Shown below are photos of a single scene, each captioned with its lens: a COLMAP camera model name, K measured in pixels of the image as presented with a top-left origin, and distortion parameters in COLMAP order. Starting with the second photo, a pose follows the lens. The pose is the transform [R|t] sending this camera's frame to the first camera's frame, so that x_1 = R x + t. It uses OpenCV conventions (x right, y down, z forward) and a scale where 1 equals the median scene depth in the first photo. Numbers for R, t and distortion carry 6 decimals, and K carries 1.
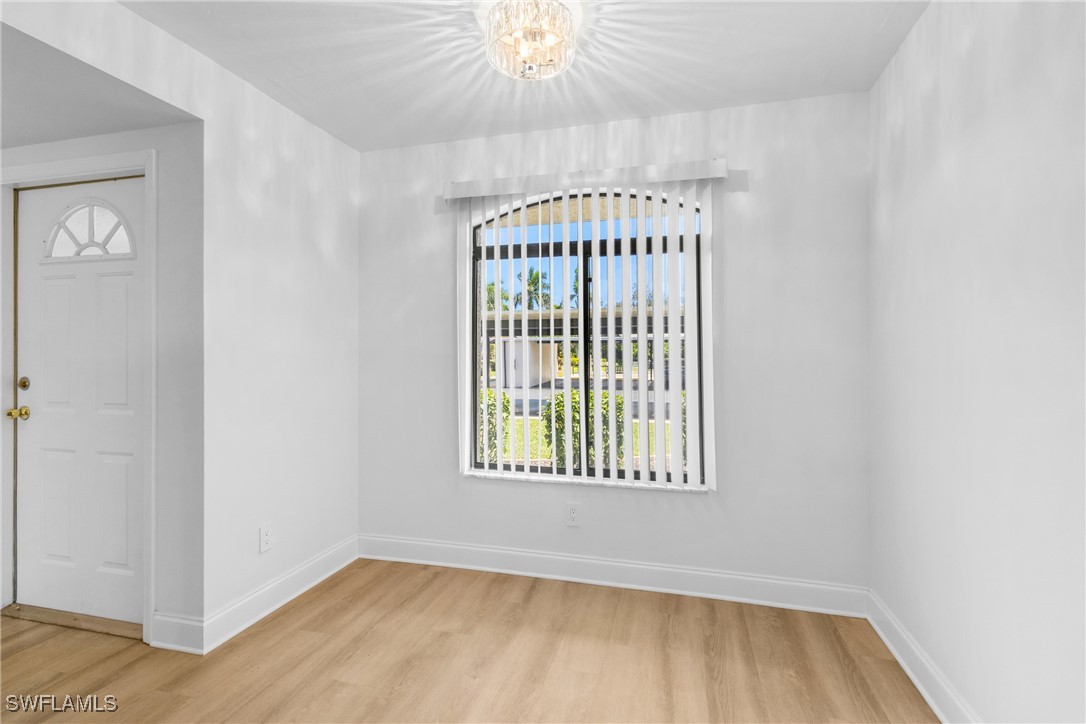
lens RADIAL K [[500.3, 0, 549.4], [0, 500.3, 348.1], [0, 0, 1]] dist [0.005189, -0.000464]
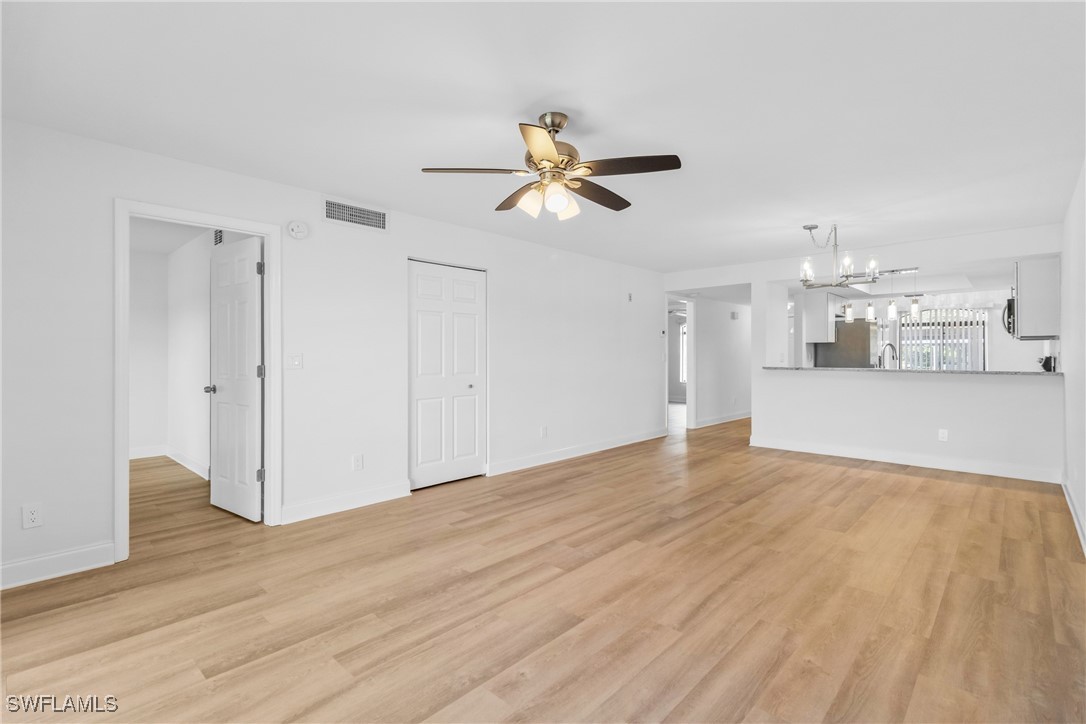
lens RADIAL K [[500.3, 0, 540.1], [0, 500.3, 362.4], [0, 0, 1]] dist [0.005189, -0.000464]
pose [[0.871529, 0.006030, -0.490306, -0.749269], [0.006720, 0.999684, 0.024240, -0.047187], [0.490297, -0.024420, 0.871213, -3.937545]]
